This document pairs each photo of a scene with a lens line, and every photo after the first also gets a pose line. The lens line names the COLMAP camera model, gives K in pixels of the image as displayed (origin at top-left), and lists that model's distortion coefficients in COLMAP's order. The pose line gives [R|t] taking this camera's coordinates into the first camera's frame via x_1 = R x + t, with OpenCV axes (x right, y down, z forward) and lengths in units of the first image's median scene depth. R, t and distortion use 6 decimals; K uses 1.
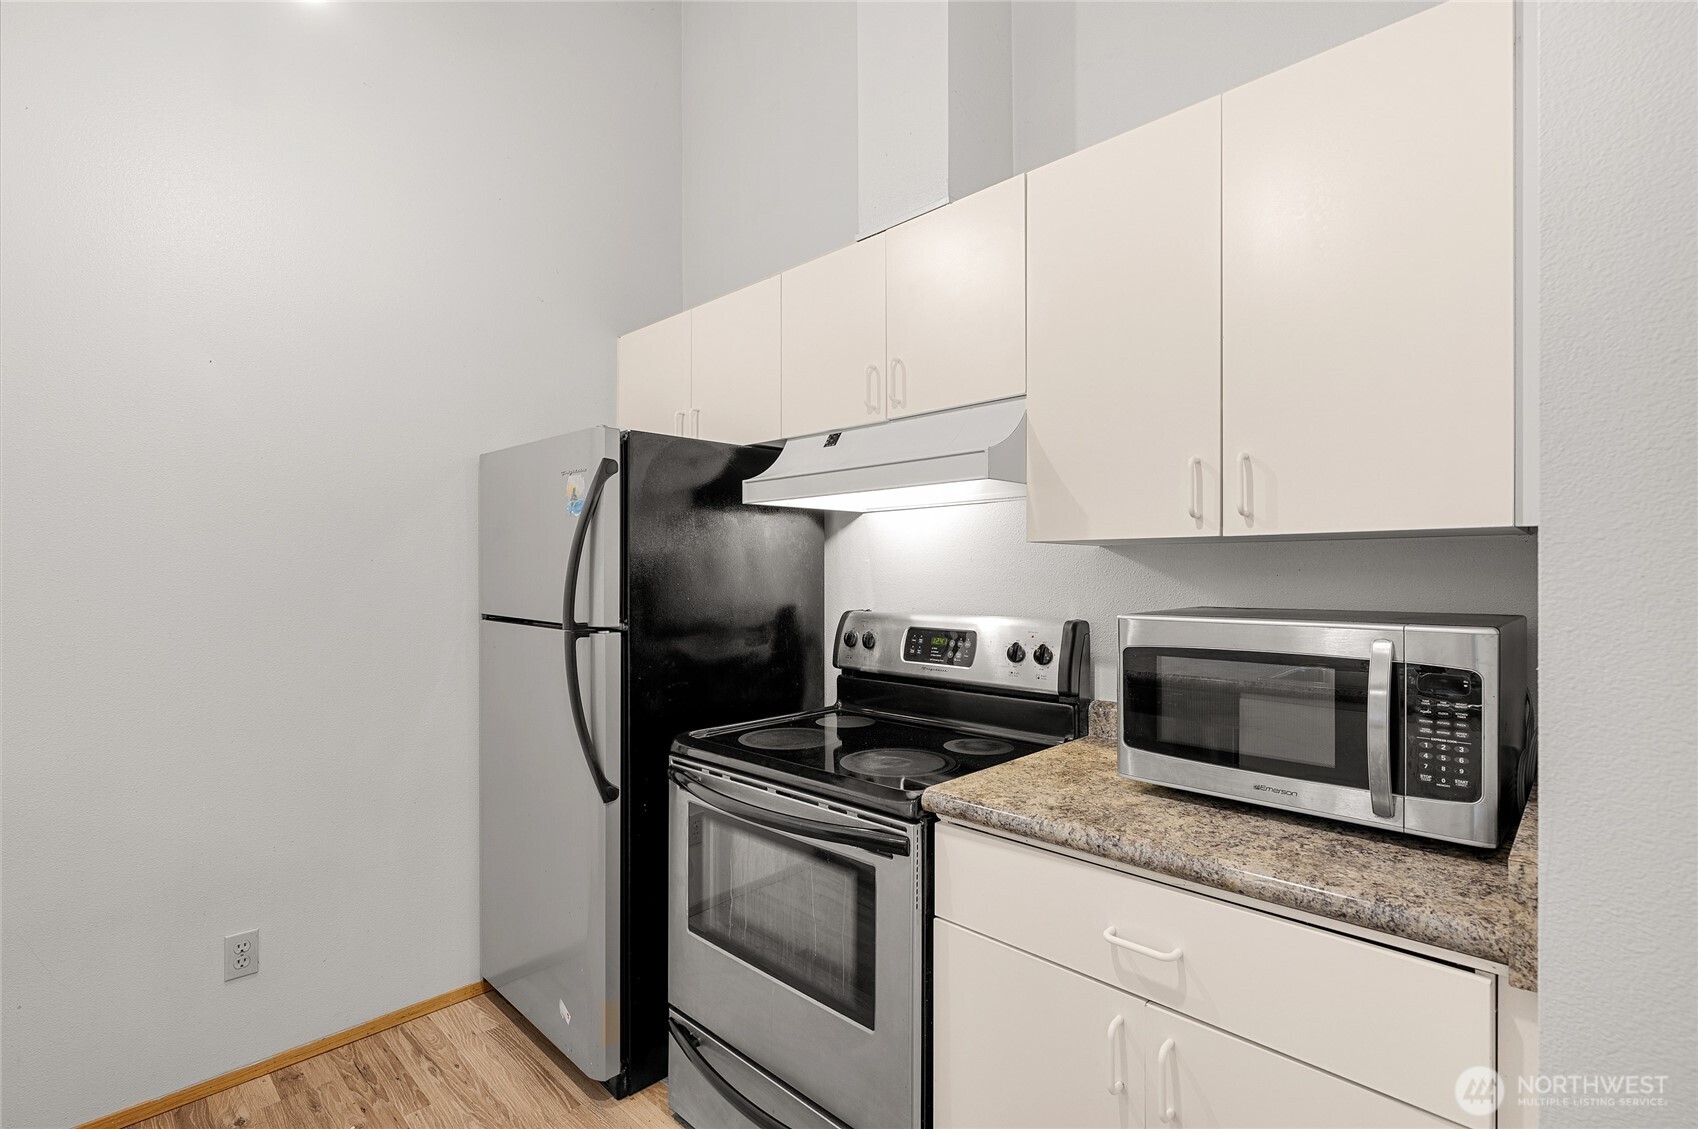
lens RADIAL K [[786.2, 0, 843.3], [0, 786.2, 574.1], [0, 0, 1]] dist [-0.001164, -0.000121]
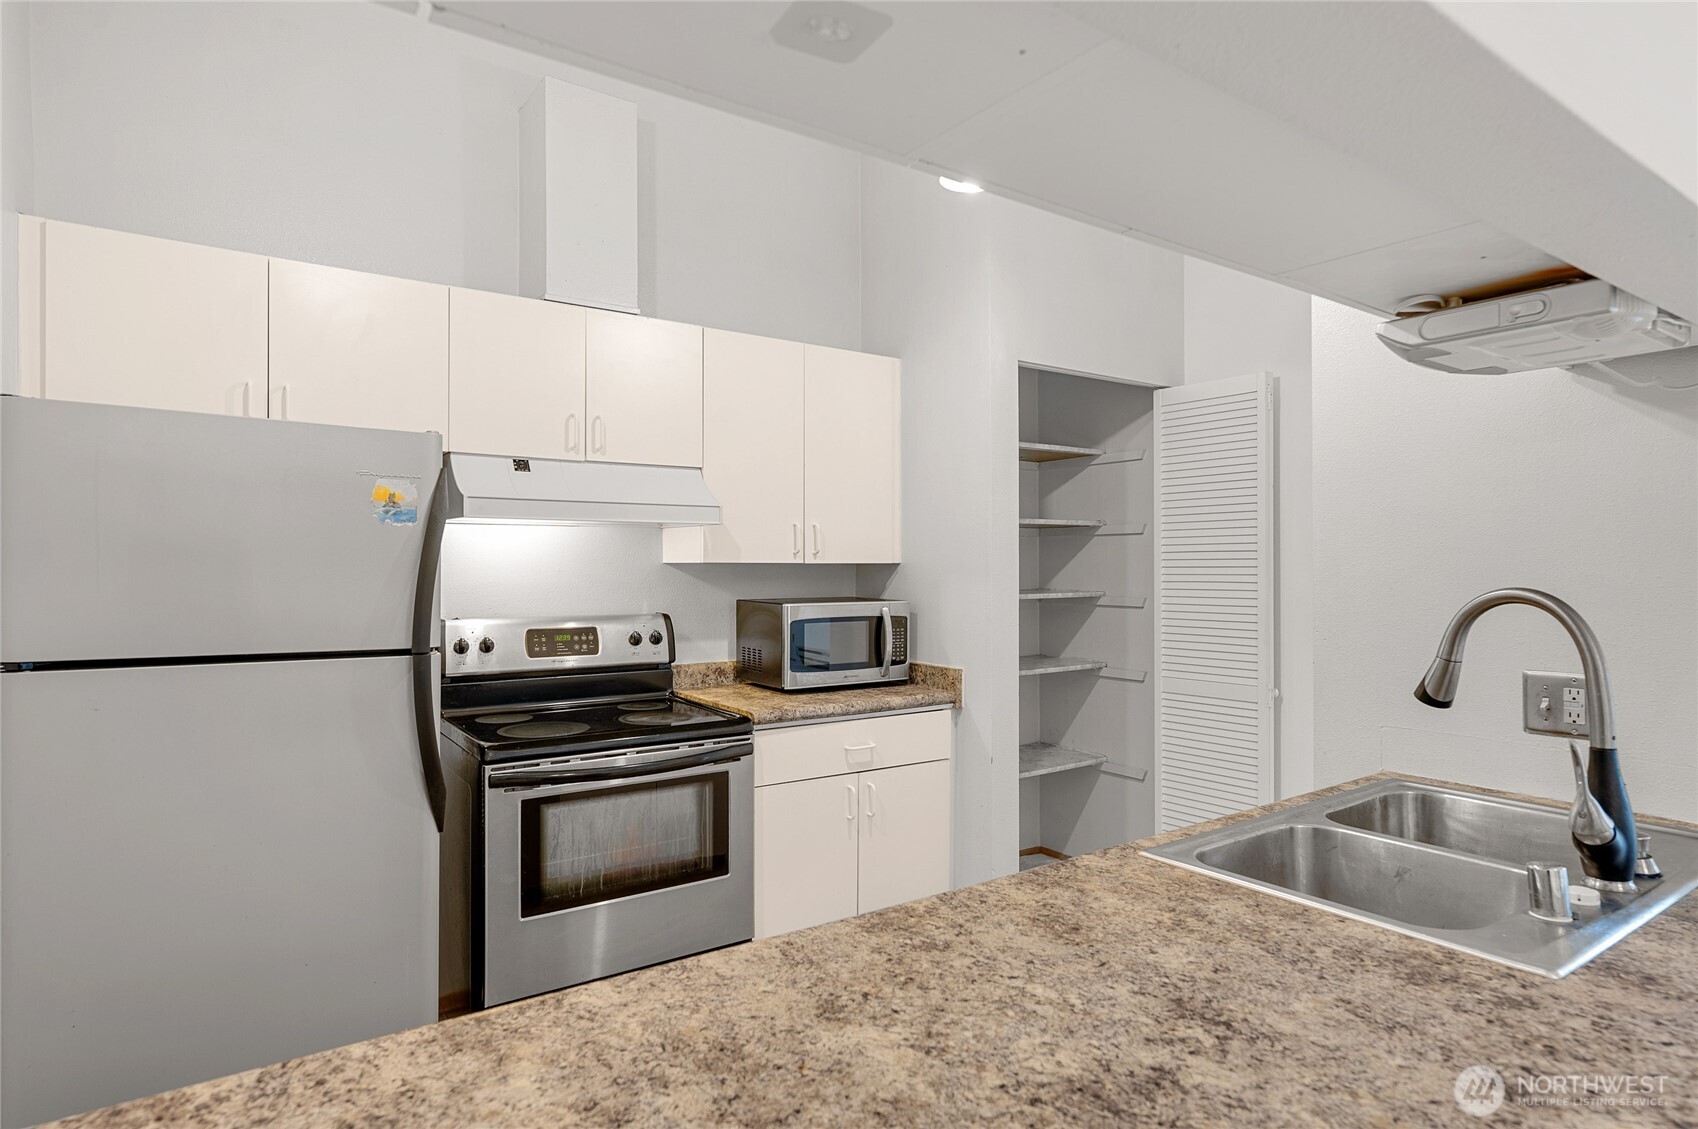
lens RADIAL K [[962.4, 0, 849.0], [0, 962.4, 564.5], [0, 0, 1]] dist [-0.000123, 0.000042]
pose [[0.177247, 0.002001, 0.984164, -1.302051], [-0.002116, 0.999996, -0.001652, -0.028414], [-0.984164, -0.001790, 0.177251, 0.298700]]
